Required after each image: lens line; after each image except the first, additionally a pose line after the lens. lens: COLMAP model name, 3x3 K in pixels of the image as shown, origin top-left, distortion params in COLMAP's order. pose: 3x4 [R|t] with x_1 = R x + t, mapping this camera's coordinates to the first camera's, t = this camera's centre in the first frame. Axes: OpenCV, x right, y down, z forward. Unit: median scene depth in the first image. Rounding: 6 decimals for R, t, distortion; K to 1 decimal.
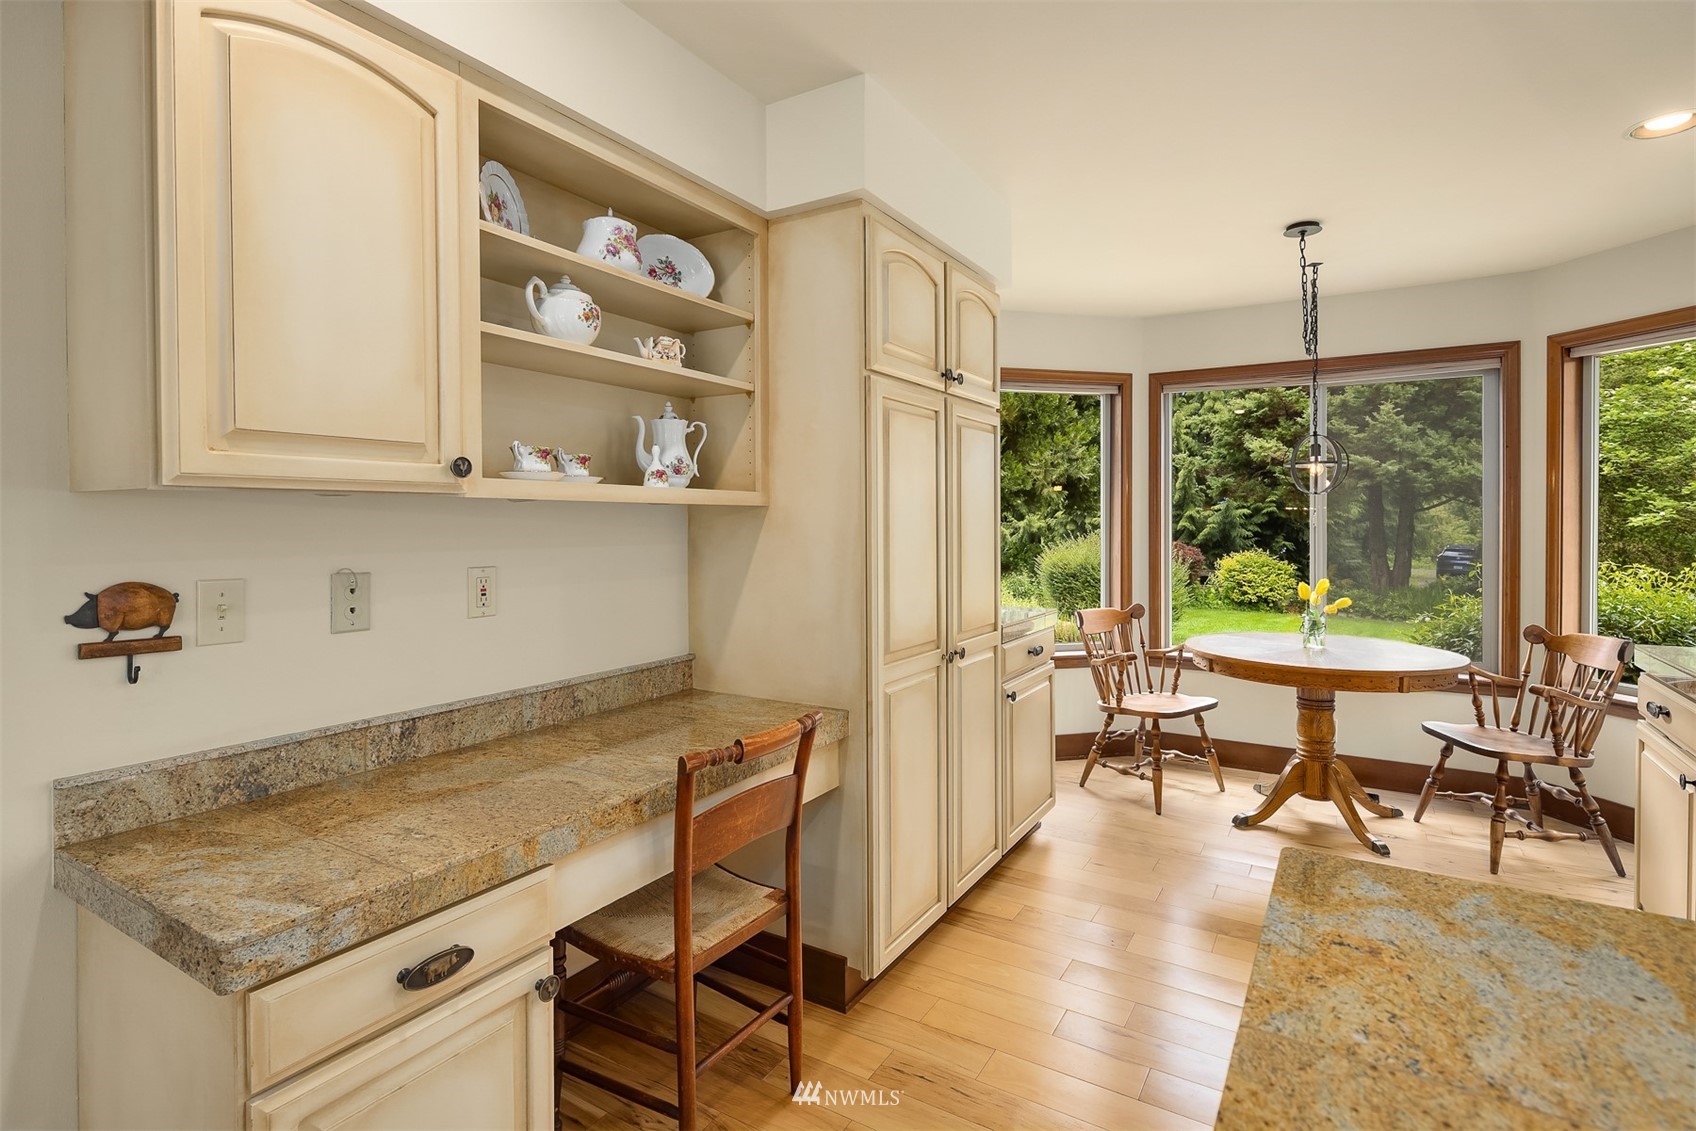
lens RADIAL K [[827.4, 0, 881.4], [0, 827.4, 519.1], [0, 0, 1]] dist [0.005778, -0.005796]
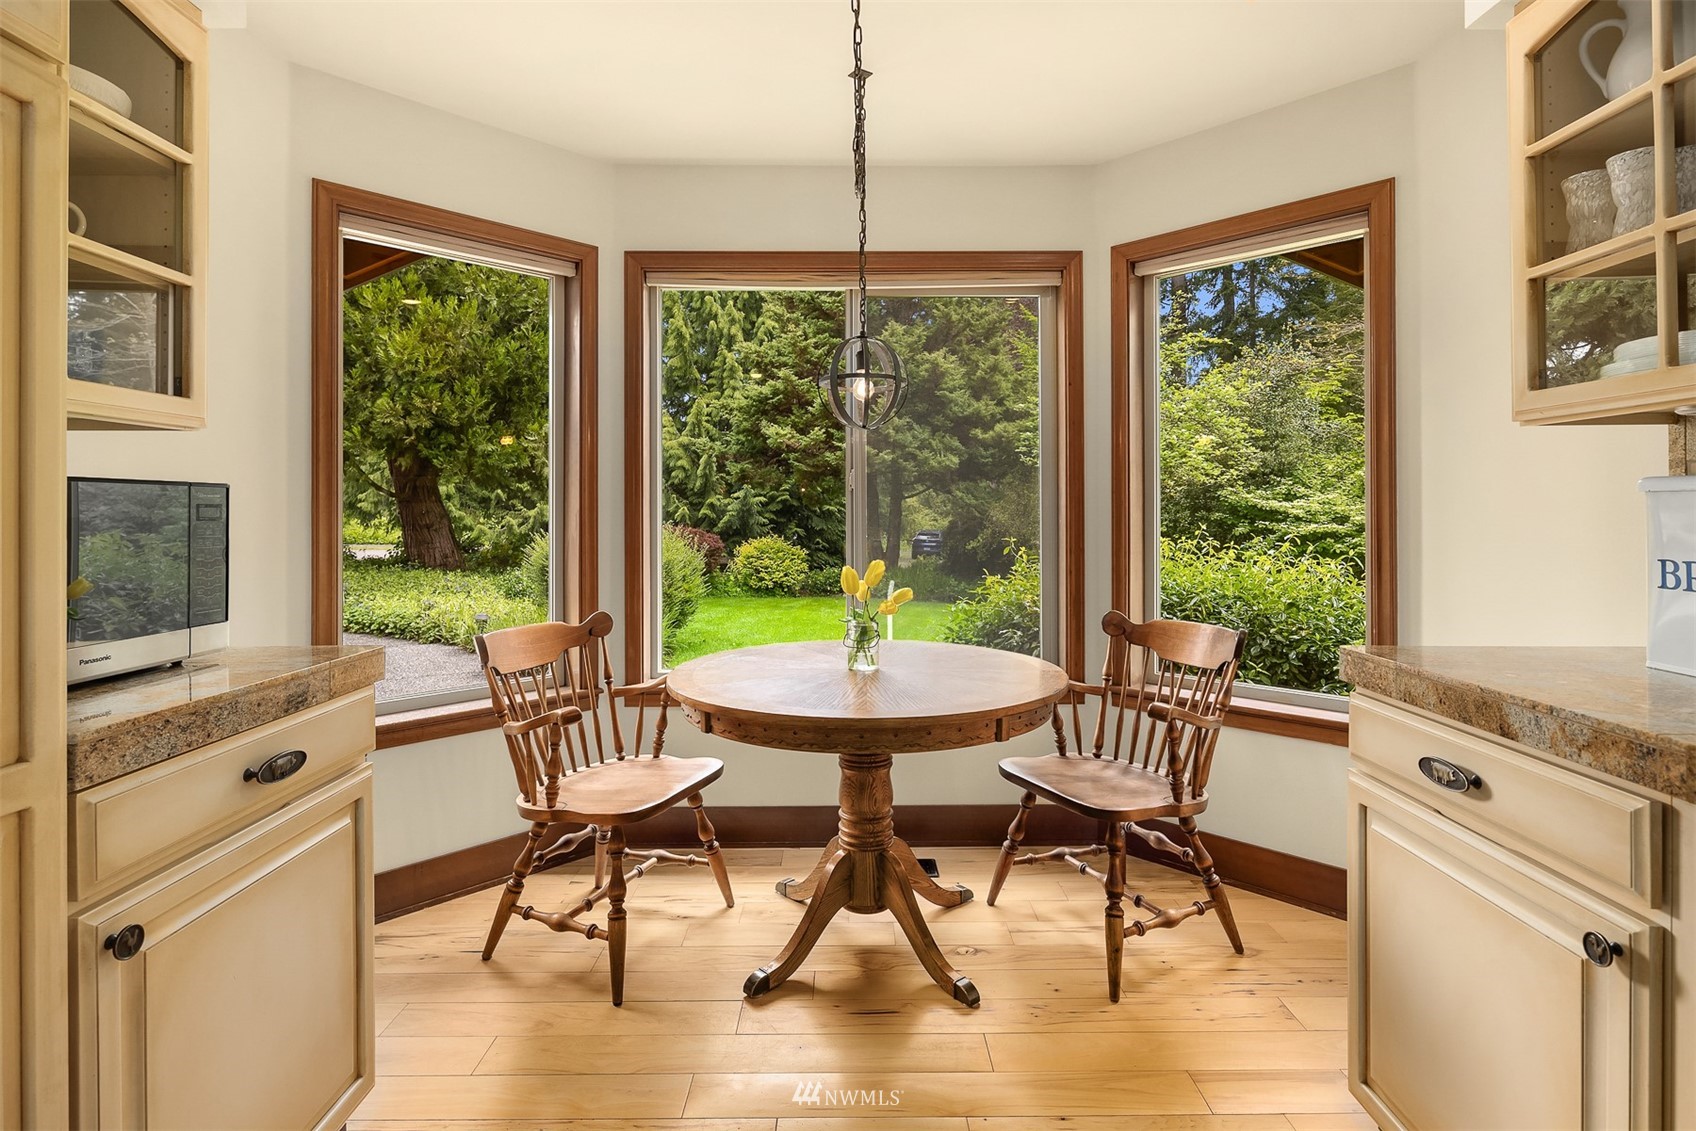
lens RADIAL K [[827.4, 0, 854.6], [0, 827.4, 508.7], [0, 0, 1]] dist [0.005778, -0.005796]
pose [[0.865123, -0.002044, 0.501556, 0.171230], [0.003059, 0.999995, -0.001202, 0.028497], [-0.501551, 0.002574, 0.865124, 0.391854]]
